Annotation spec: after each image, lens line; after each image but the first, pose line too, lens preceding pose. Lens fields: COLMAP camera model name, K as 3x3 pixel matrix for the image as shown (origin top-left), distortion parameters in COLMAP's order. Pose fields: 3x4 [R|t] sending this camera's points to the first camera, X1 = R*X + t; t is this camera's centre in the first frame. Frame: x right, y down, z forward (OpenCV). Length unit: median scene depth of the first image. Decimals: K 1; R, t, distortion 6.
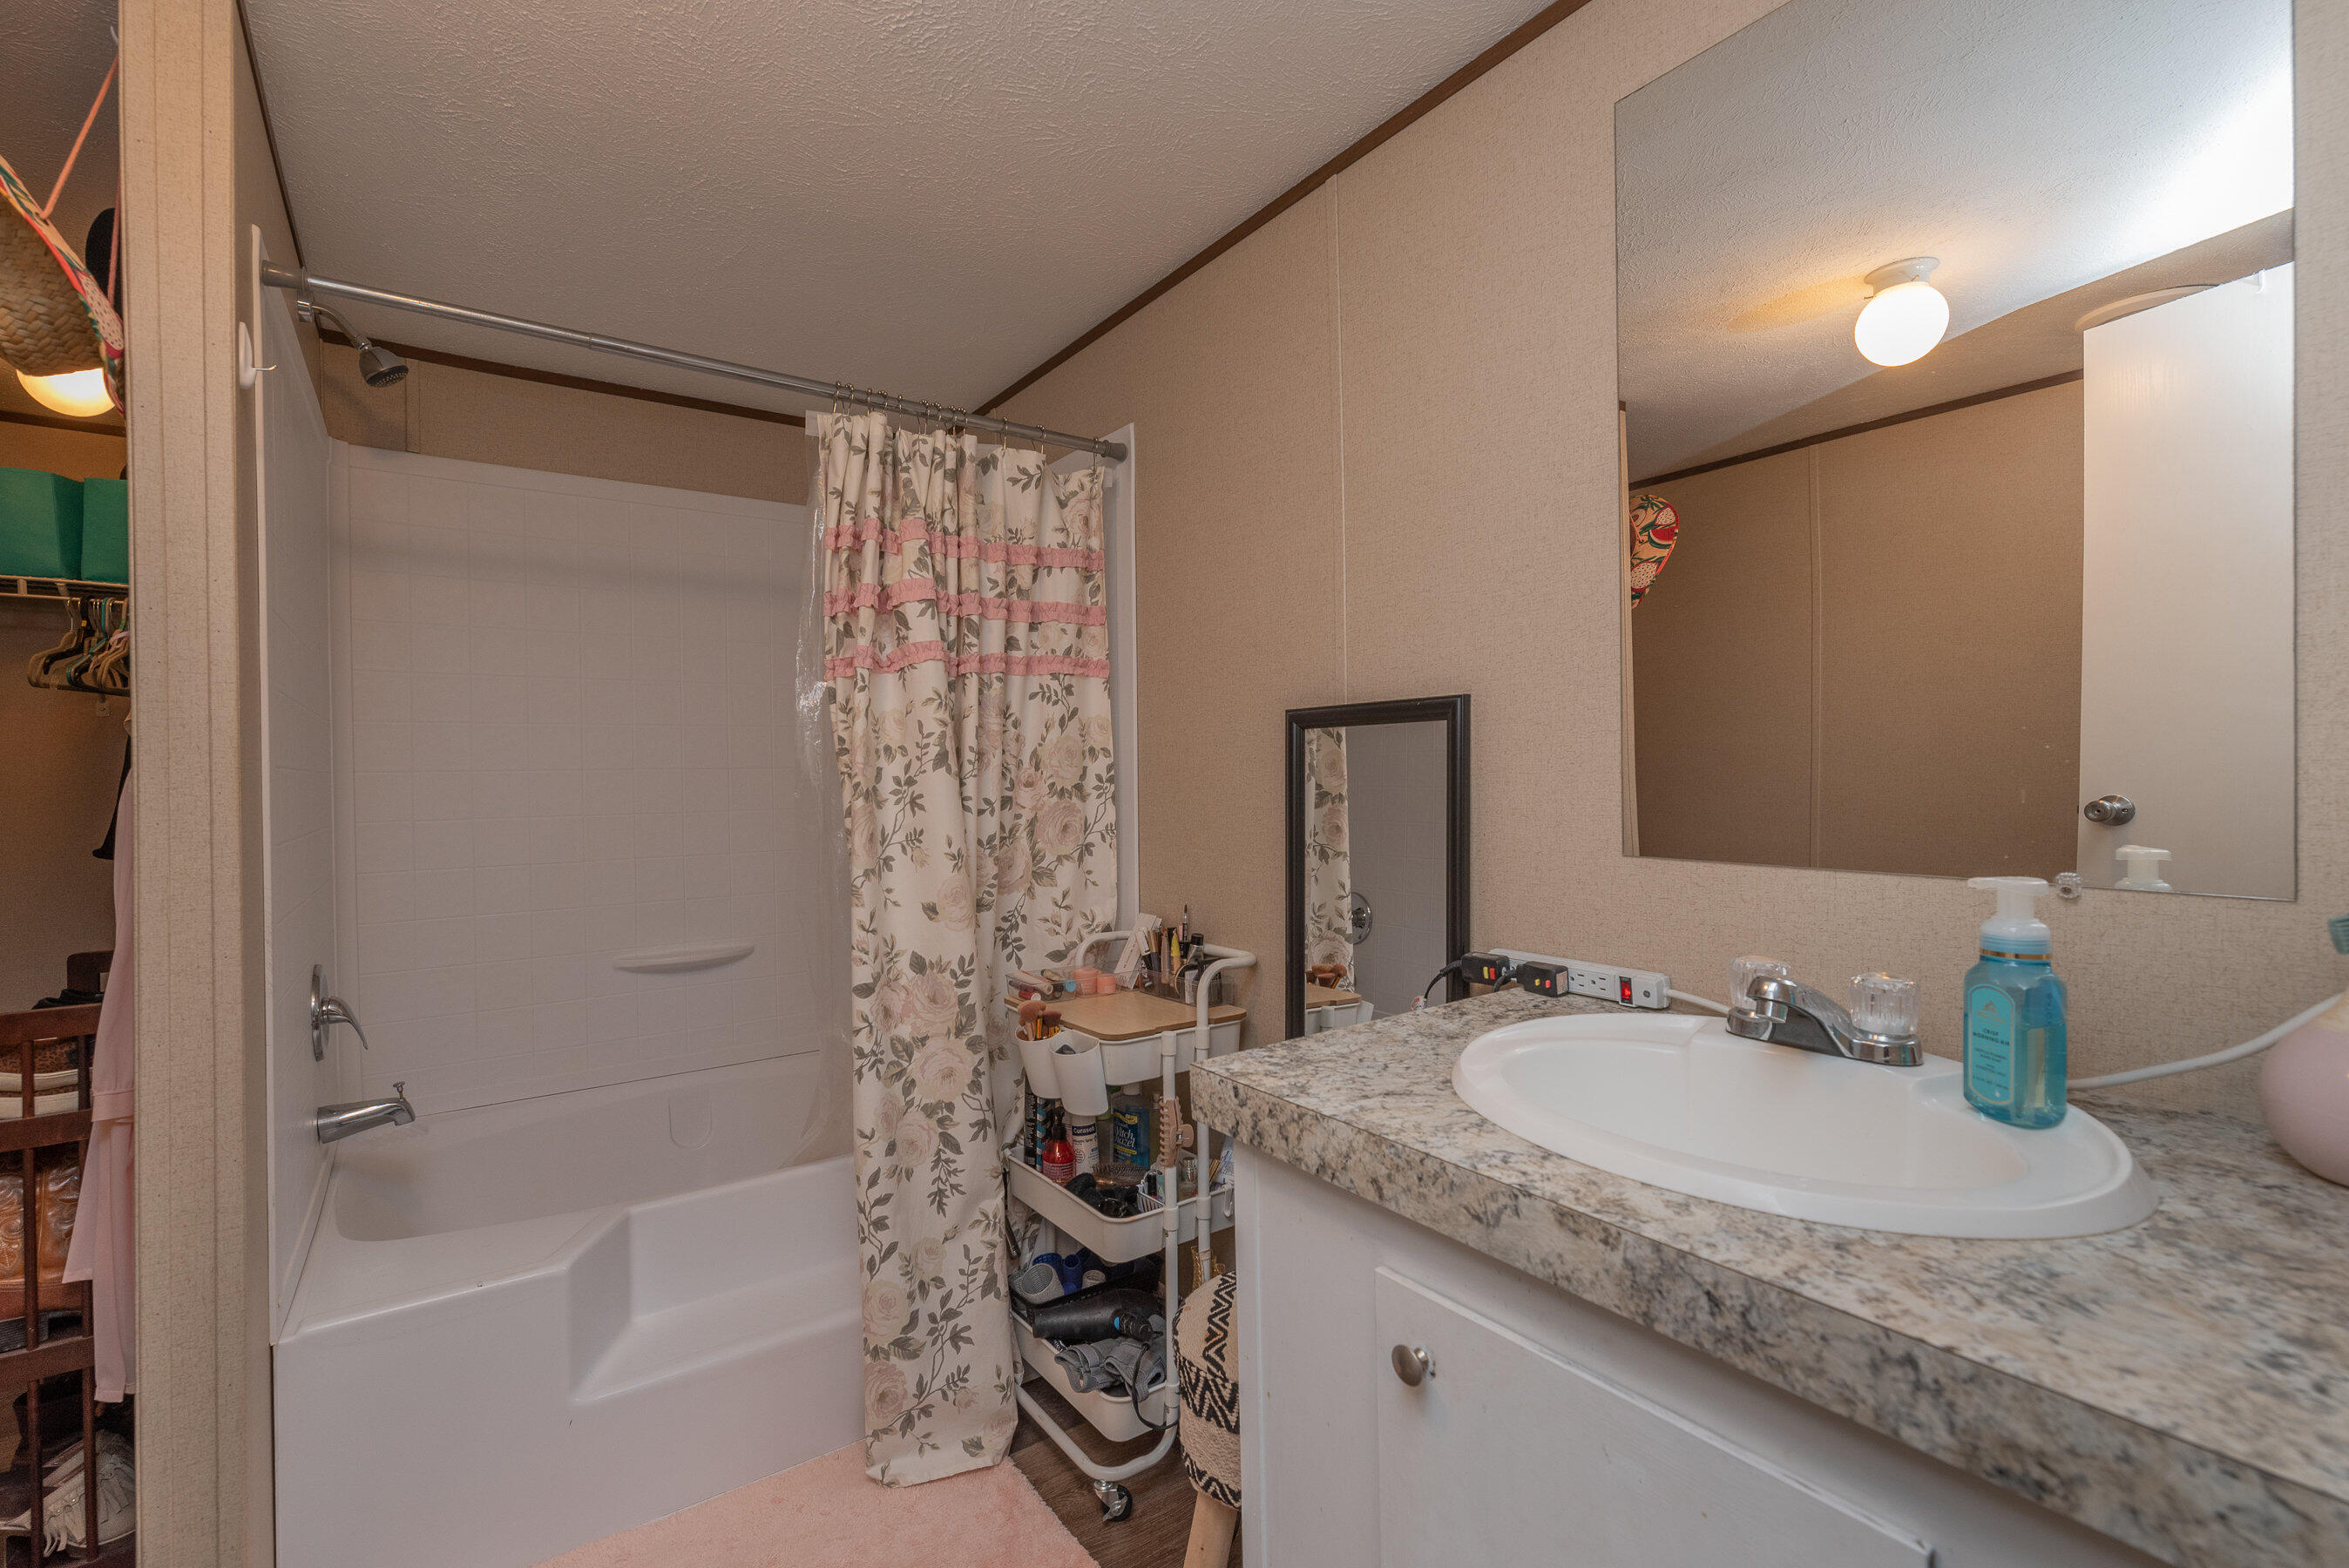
lens RADIAL K [[1004.9, 0, 1164.7], [0, 1004.9, 786.5], [0, 0, 1]] dist [-0.001382, -0.000302]
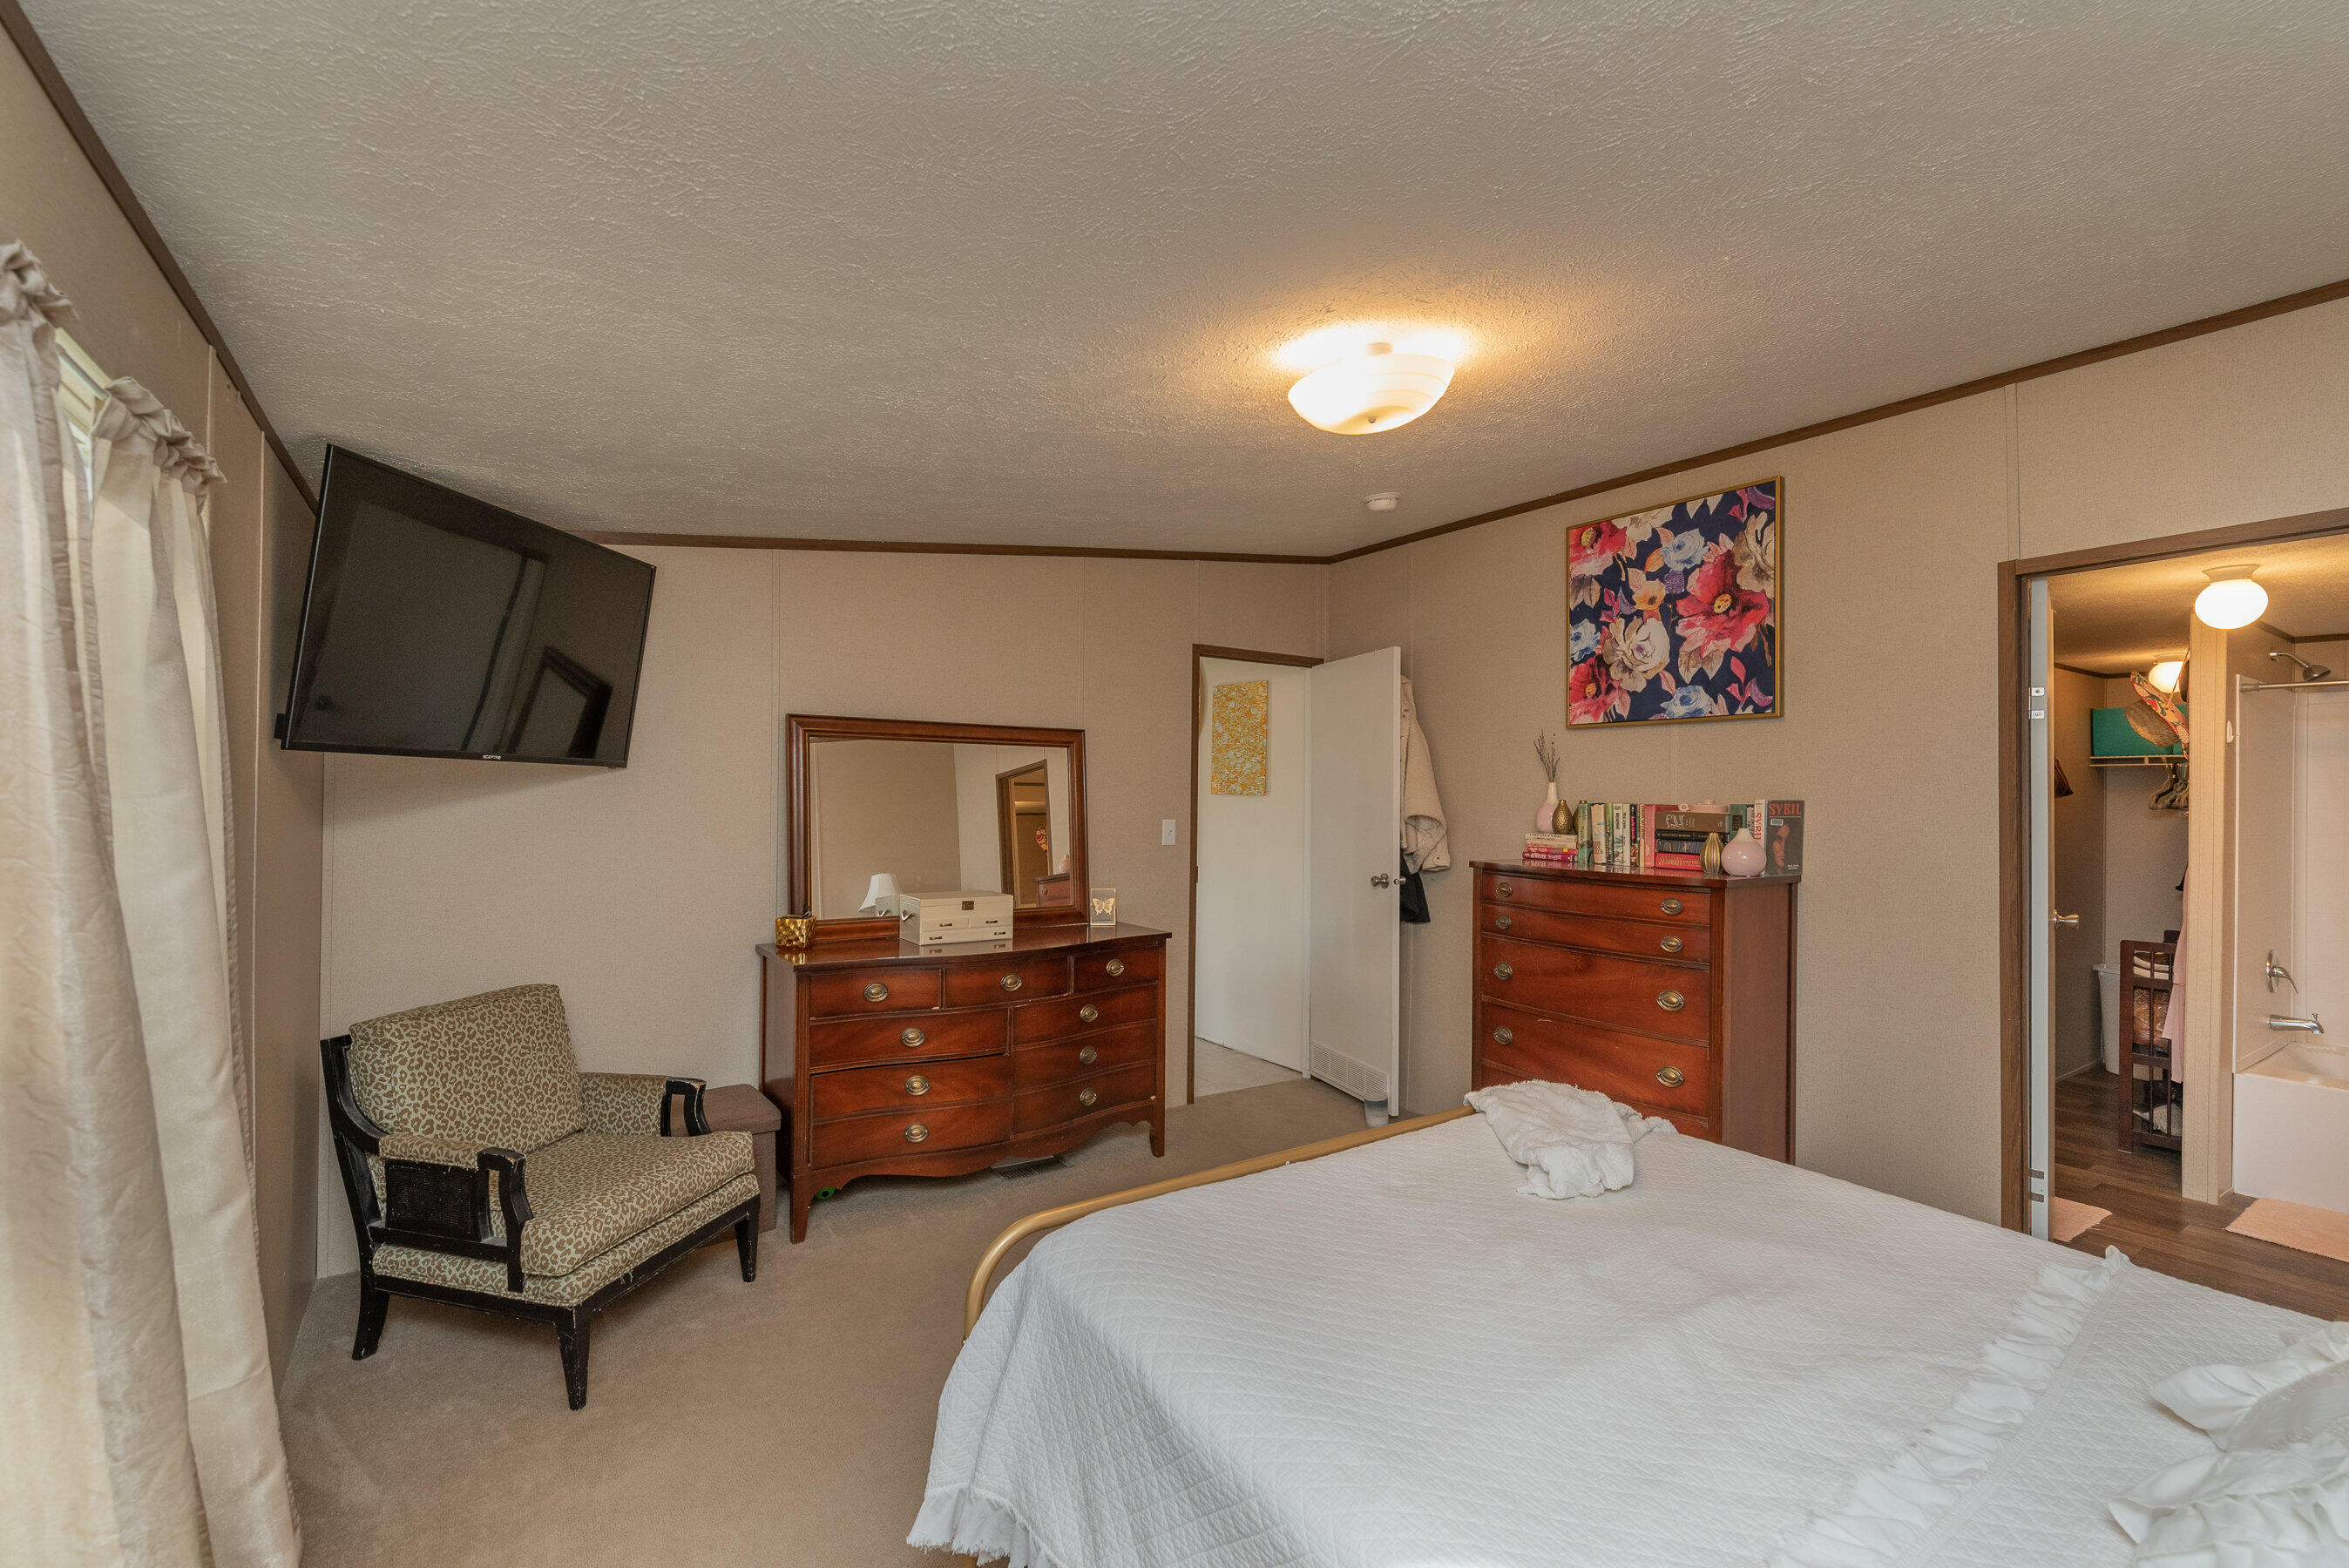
lens RADIAL K [[1004.9, 0, 1164.7], [0, 1004.9, 786.5], [0, 0, 1]] dist [-0.001382, -0.000302]
pose [[-0.036060, 0.001670, -0.999348, 1.311186], [-0.025108, 0.999681, 0.002576, -0.116391], [0.999034, 0.025185, -0.036007, -1.236122]]
